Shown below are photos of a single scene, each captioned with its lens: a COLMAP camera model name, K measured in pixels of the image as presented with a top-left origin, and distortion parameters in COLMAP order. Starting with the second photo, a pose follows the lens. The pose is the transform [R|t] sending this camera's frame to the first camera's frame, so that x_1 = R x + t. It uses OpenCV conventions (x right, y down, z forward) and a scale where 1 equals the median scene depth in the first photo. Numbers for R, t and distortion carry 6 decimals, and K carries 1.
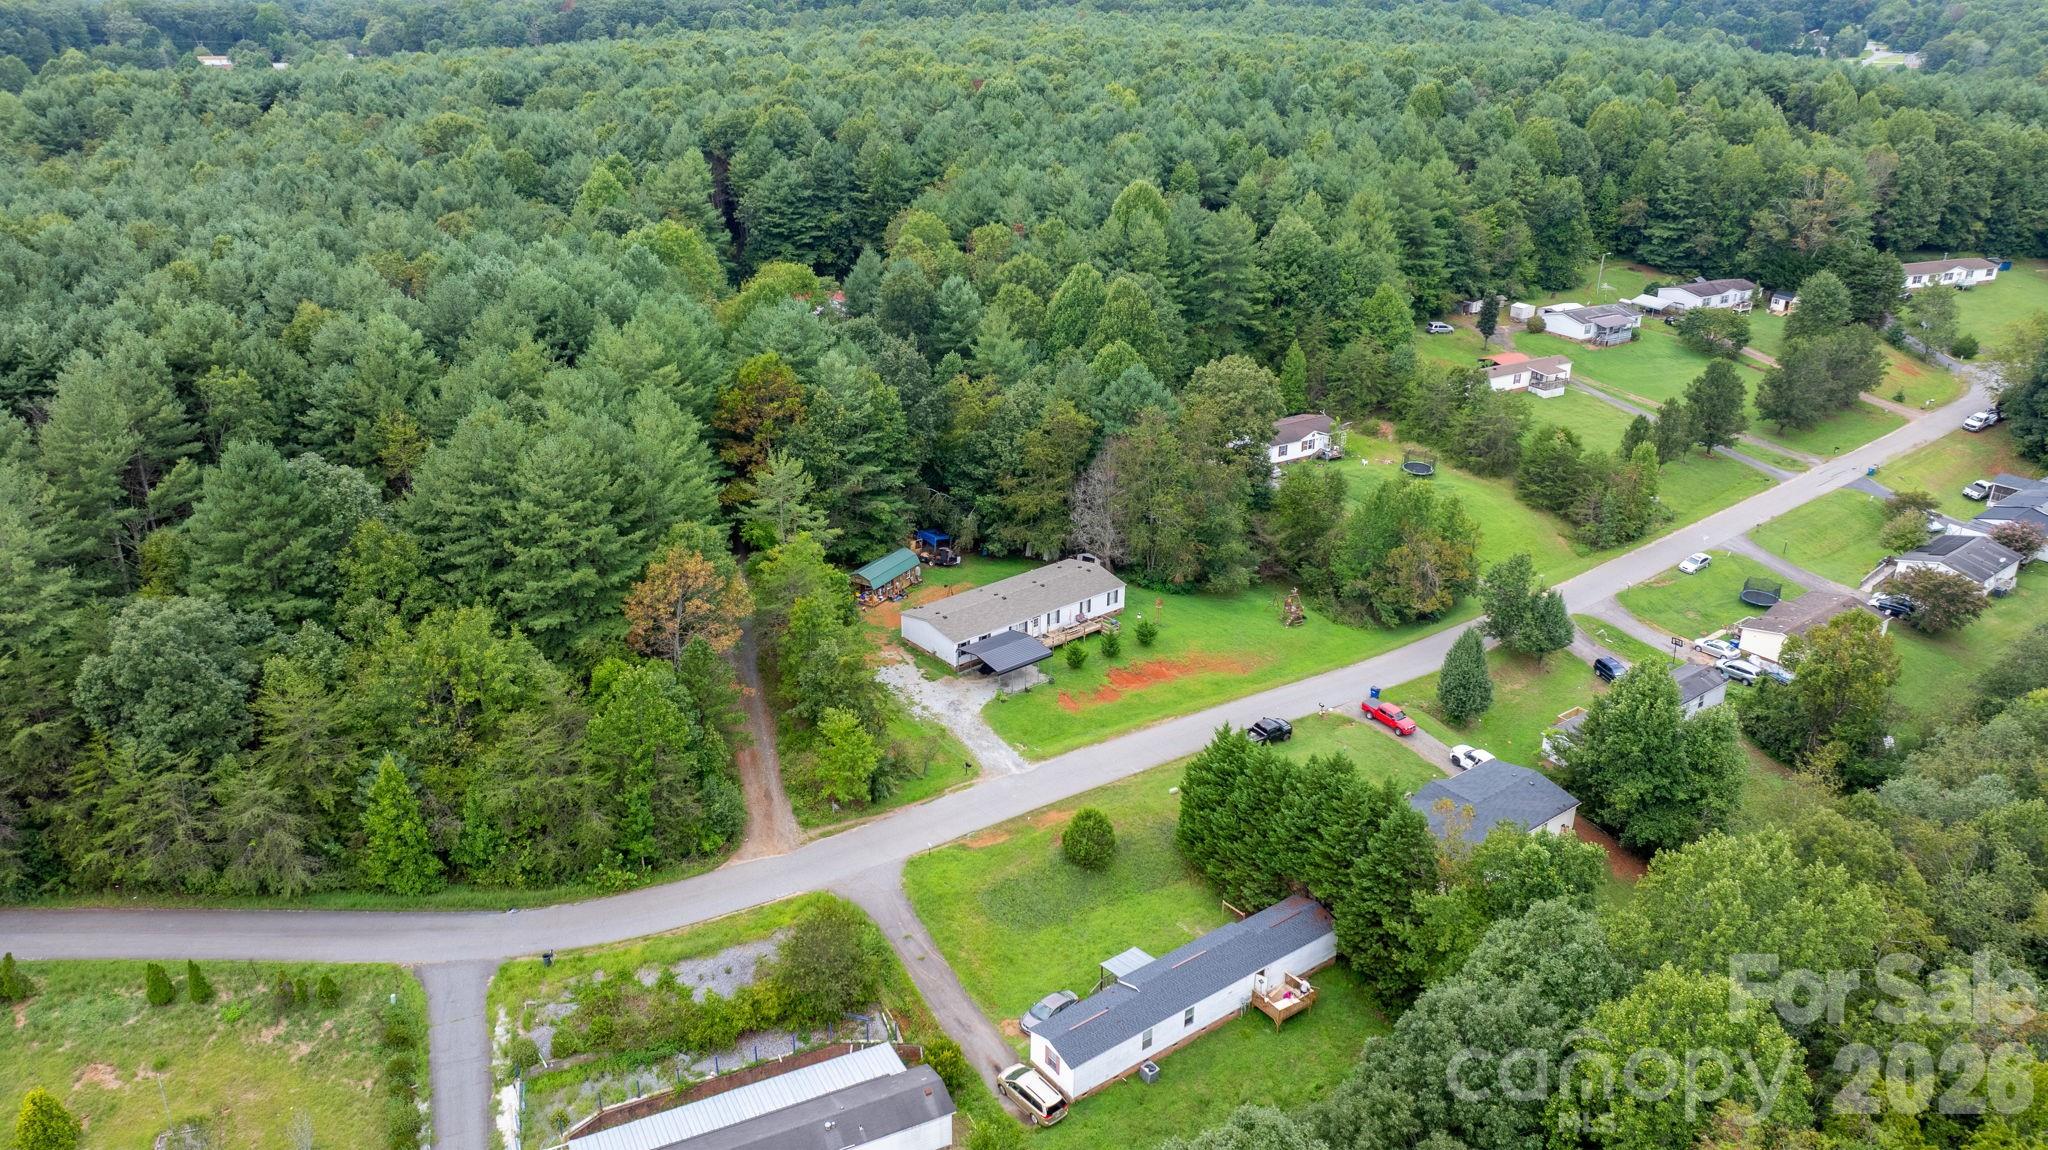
lens RADIAL K [[1424.7, 0, 1024.0], [0, 1424.7, 575.0], [0, 0, 1]] dist [-0.014379, -0.003532]
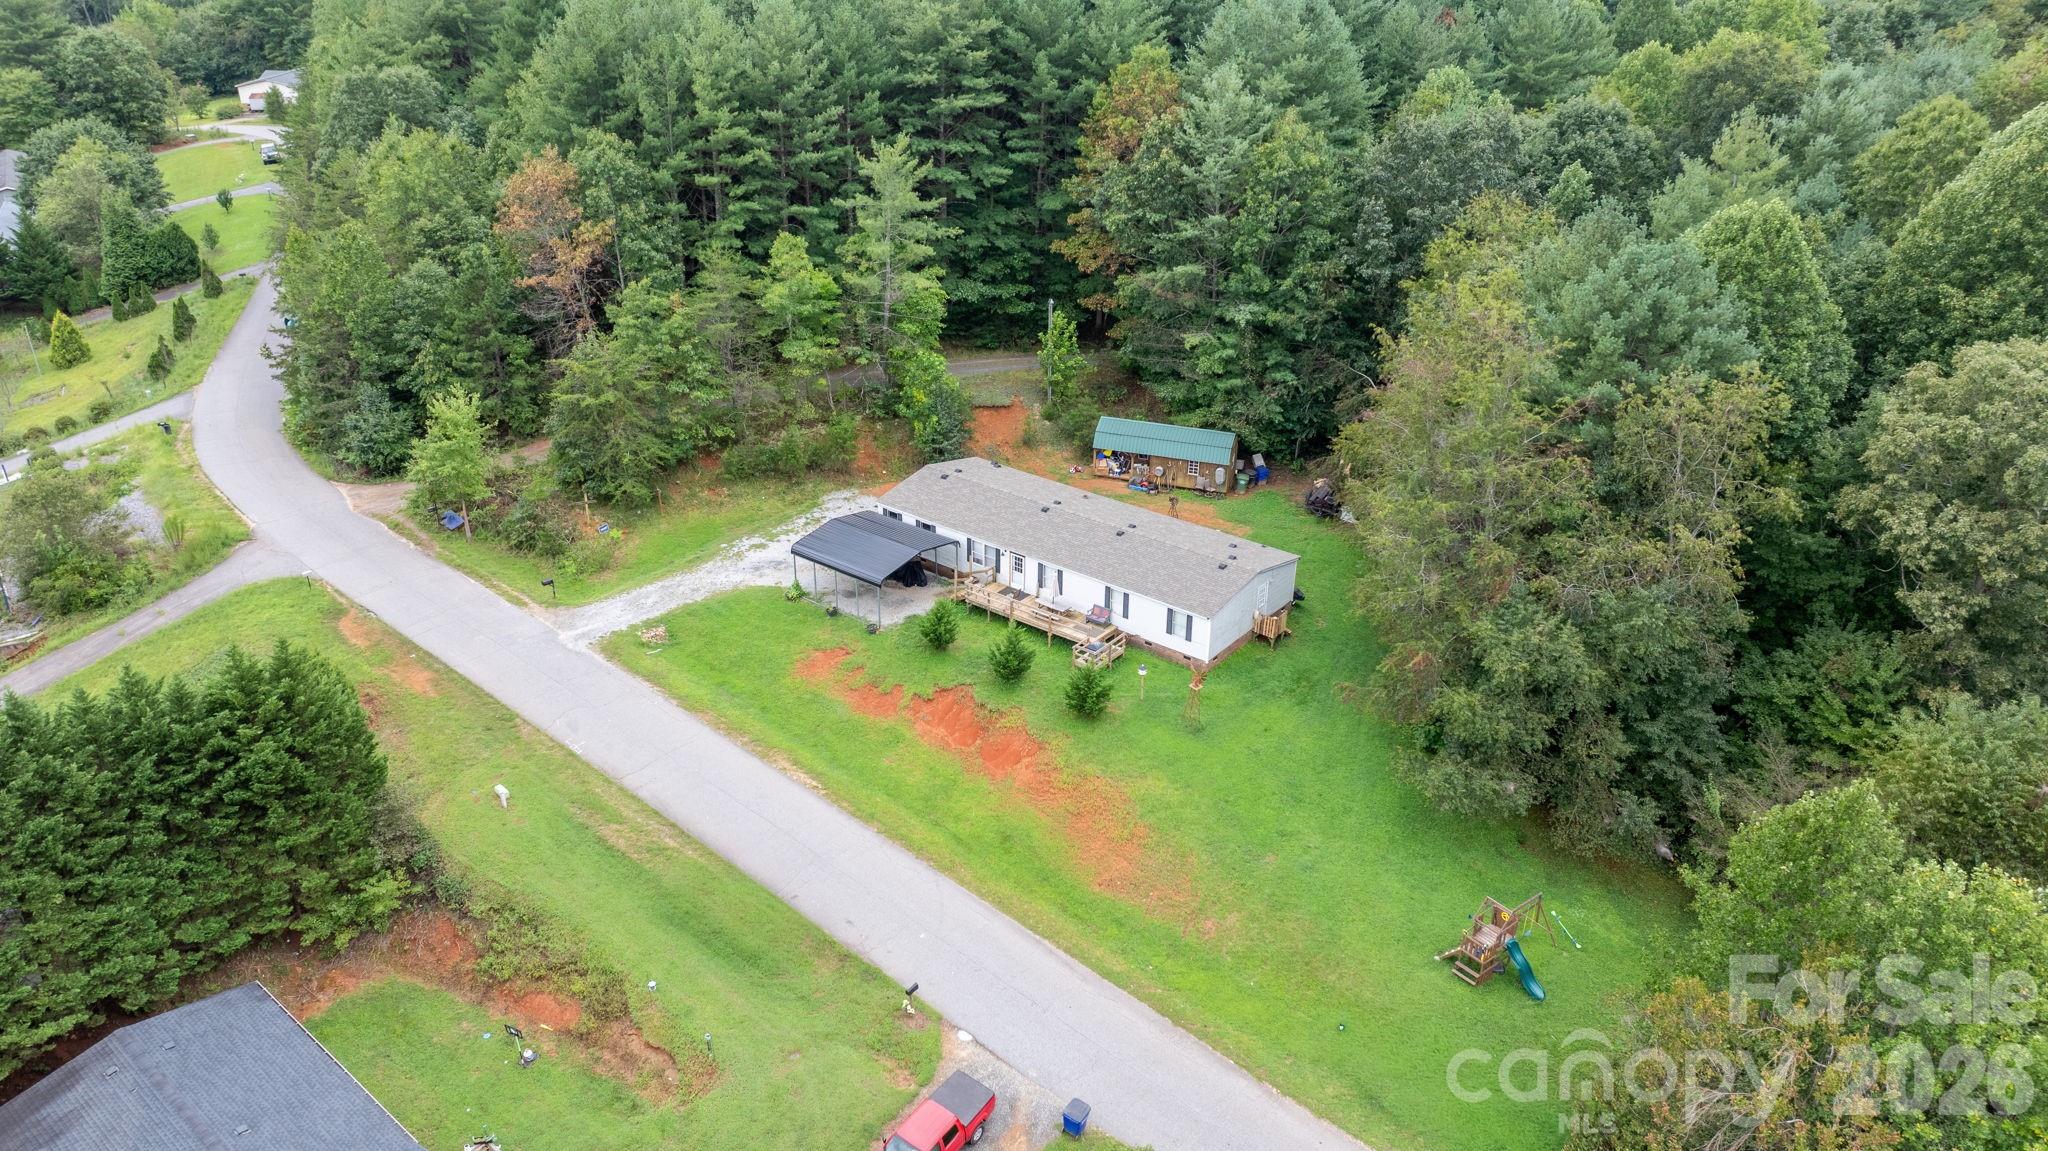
lens RADIAL K [[1428.9, 0, 1032.6], [0, 1428.9, 571.6], [0, 0, 1]] dist [-0.005165, 0.002715]
pose [[0.214313, 0.425382, -0.879273, 0.433600], [-0.391008, 0.862277, 0.321856, -0.125369], [0.895088, 0.274824, 0.351125, 0.723350]]
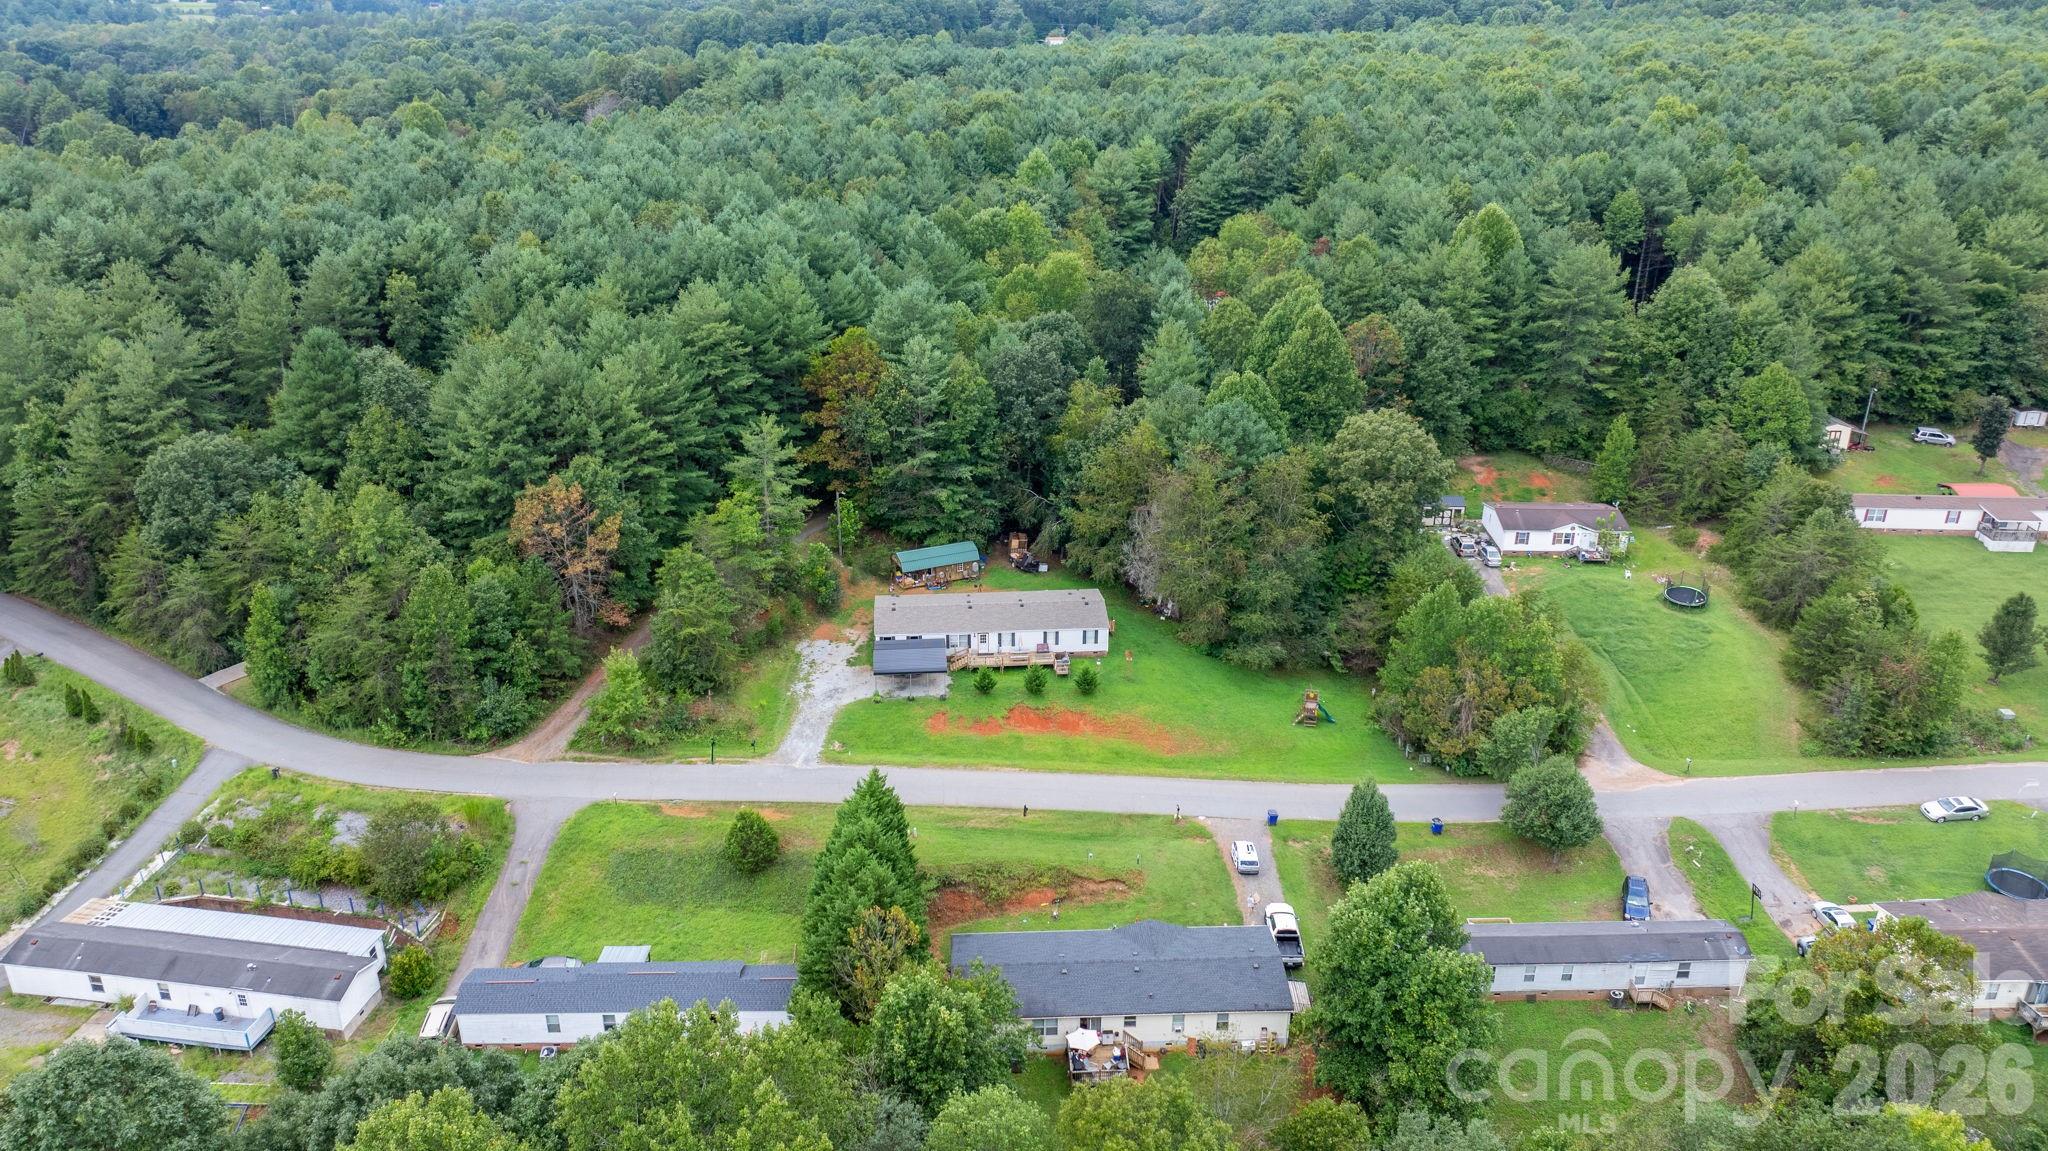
lens RADIAL K [[1424.7, 0, 1024.0], [0, 1424.7, 575.5], [0, 0, 1]] dist [-0.014379, -0.003532]
pose [[0.819480, 0.223423, -0.527764, 0.469692], [-0.221266, 0.972821, 0.068266, -0.070959], [0.528672, 0.060834, 0.846643, 0.175342]]
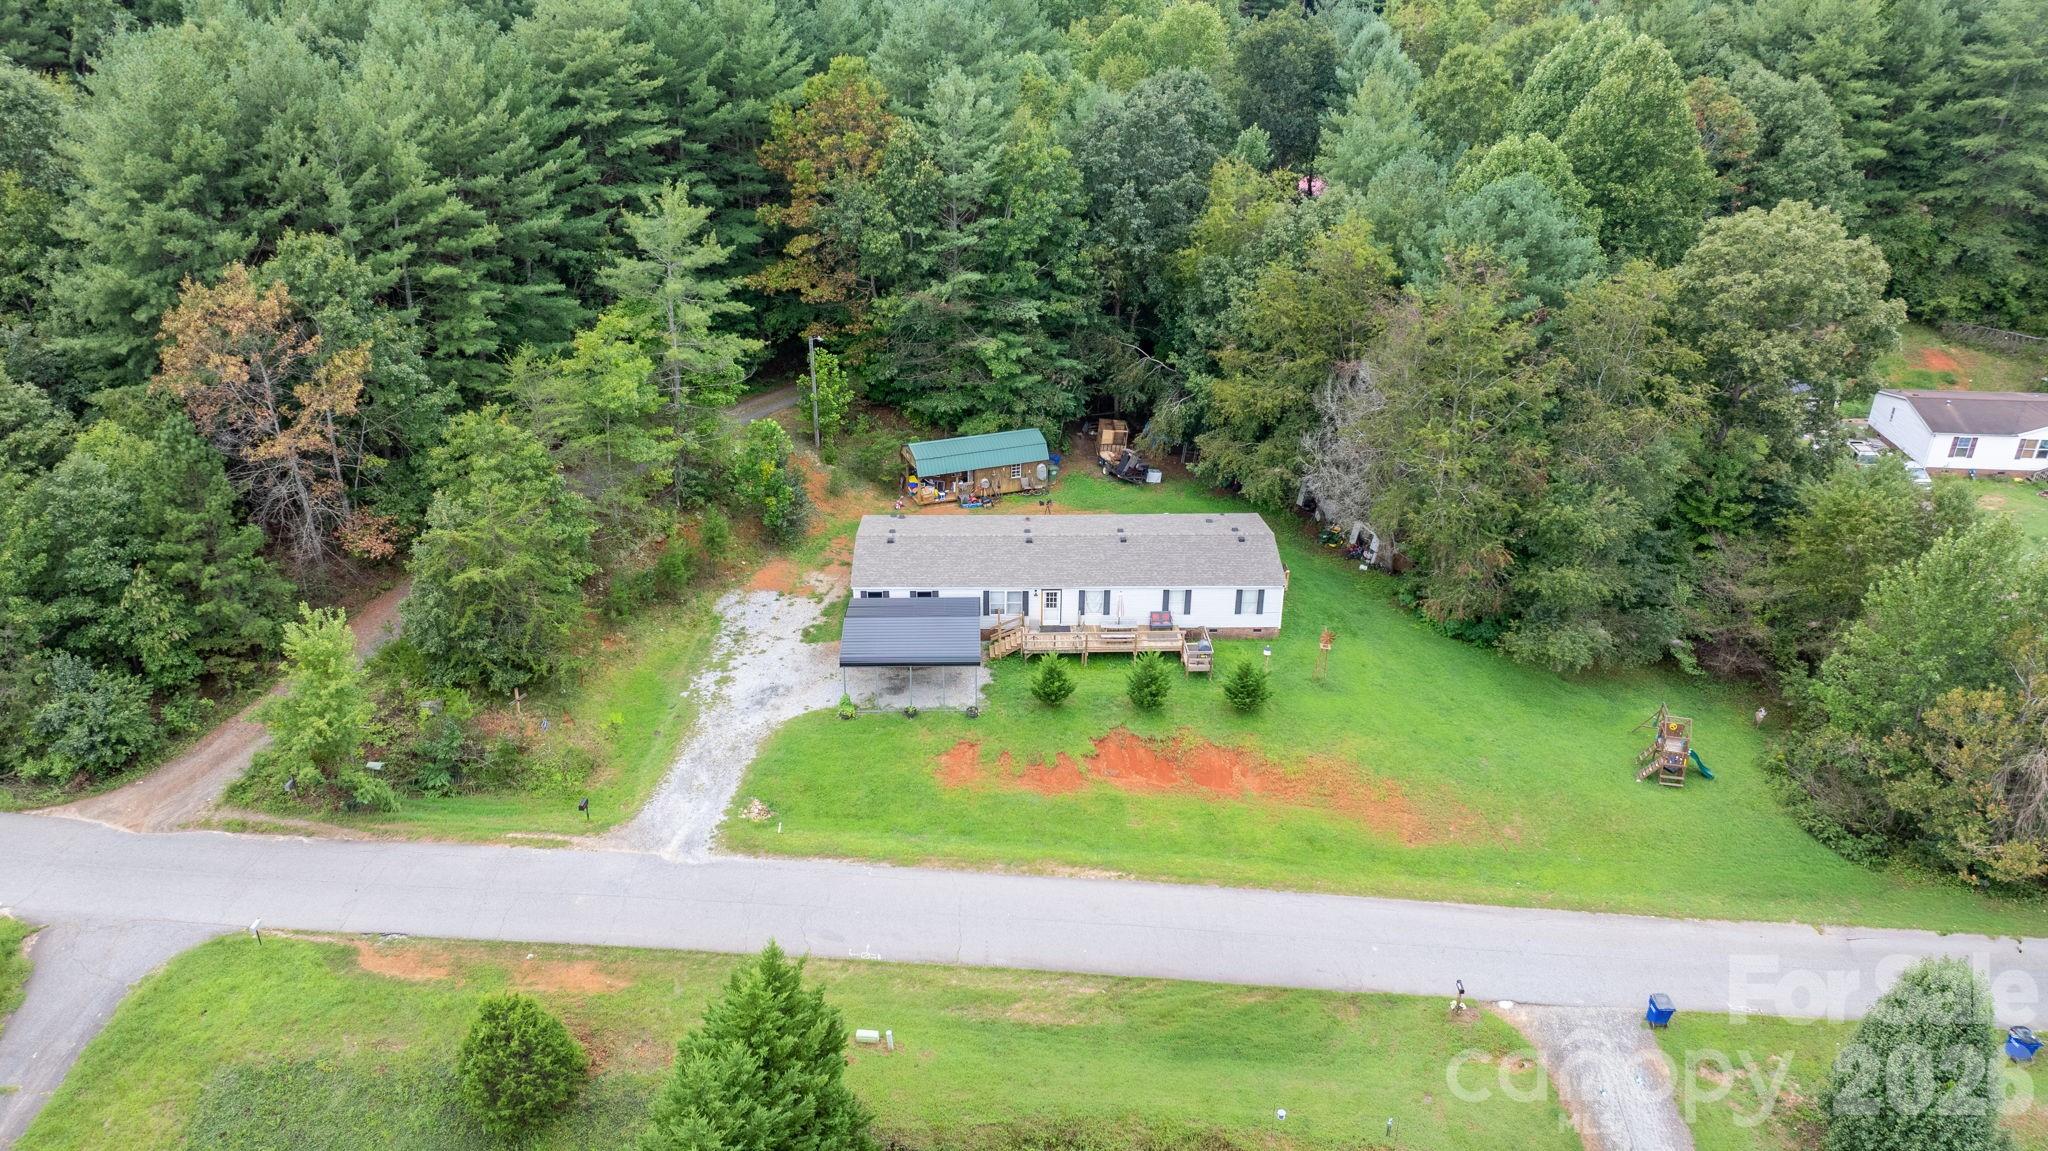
lens RADIAL K [[1428.9, 0, 1032.6], [0, 1428.9, 571.6], [0, 0, 1]] dist [-0.005165, 0.002715]
pose [[0.789922, 0.272016, -0.549573, 0.255175], [-0.243353, 0.961691, 0.126217, -0.036197], [0.562852, 0.034038, 0.825856, 0.500578]]
